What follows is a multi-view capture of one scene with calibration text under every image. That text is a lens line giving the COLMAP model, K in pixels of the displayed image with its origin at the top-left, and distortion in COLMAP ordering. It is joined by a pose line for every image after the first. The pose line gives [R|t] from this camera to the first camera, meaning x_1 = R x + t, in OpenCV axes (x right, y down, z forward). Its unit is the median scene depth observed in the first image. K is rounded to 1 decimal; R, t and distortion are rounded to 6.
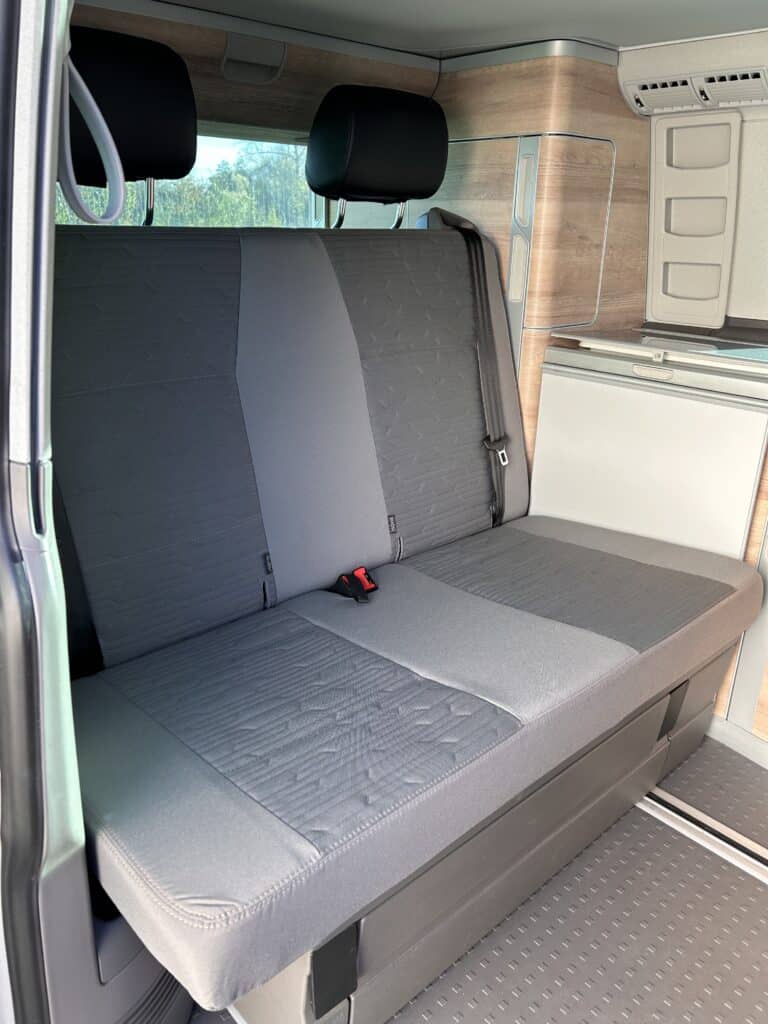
lens RADIAL K [[773.1, 0, 376.5], [0, 773.1, 516.0], [0, 0, 1]] dist [0.039984, -0.038846]
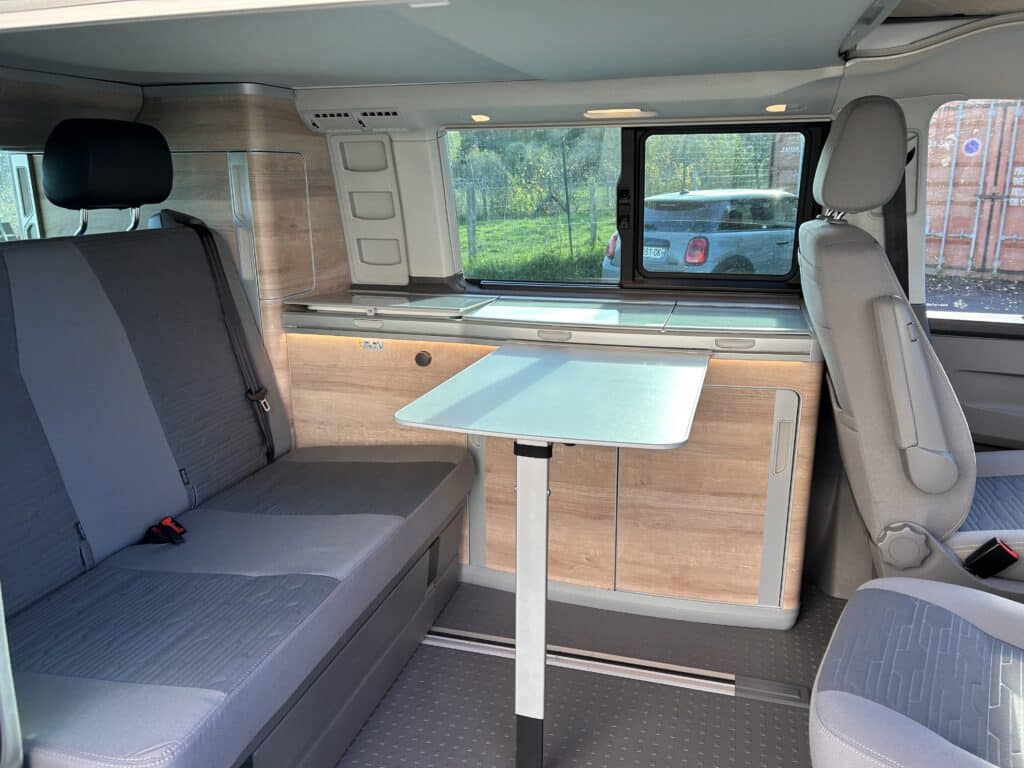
lens RADIAL K [[773.1, 0, 513.3], [0, 773.1, 388.6], [0, 0, 1]] dist [0.039984, -0.038846]
pose [[0.850633, -0.161297, 0.500407, -0.114628], [0.208689, 0.977173, -0.039773, 0.029030], [-0.482569, 0.138262, 0.864876, -0.250513]]
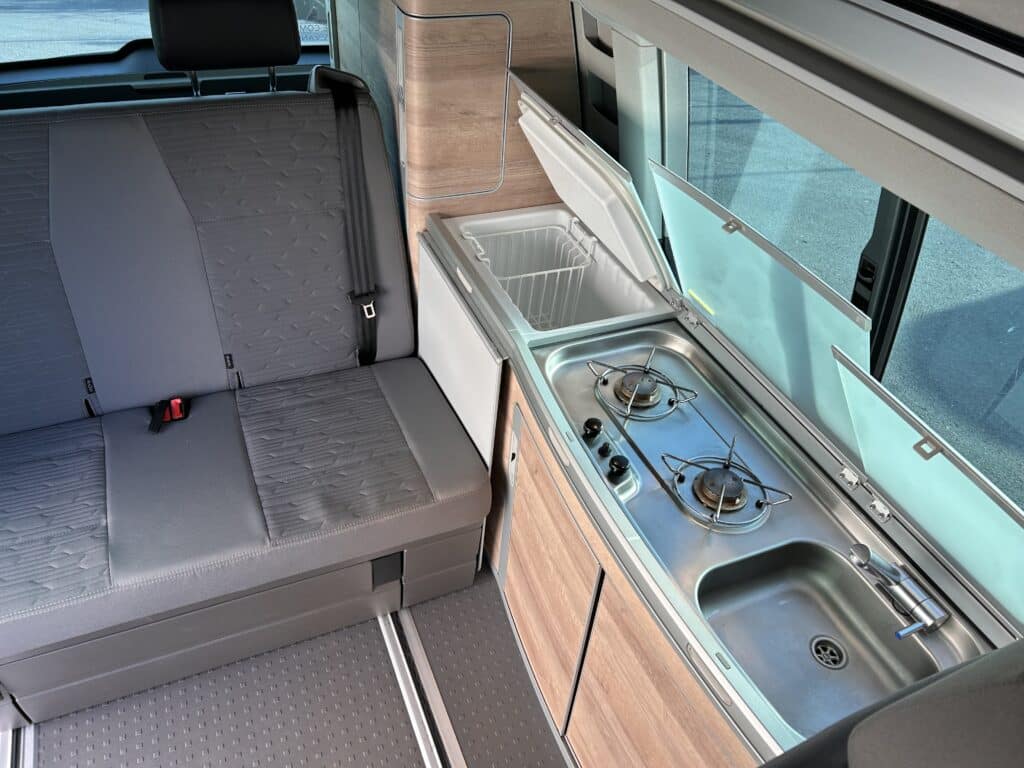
lens RADIAL K [[773.1, 0, 515.5], [0, 773.1, 387.8], [0, 0, 1]] dist [0.039984, -0.038846]
pose [[0.937331, 0.256191, -0.236170, 0.681067], [-0.164700, 0.923054, 0.347629, -0.412920], [0.307057, -0.286946, 0.907402, 0.032770]]
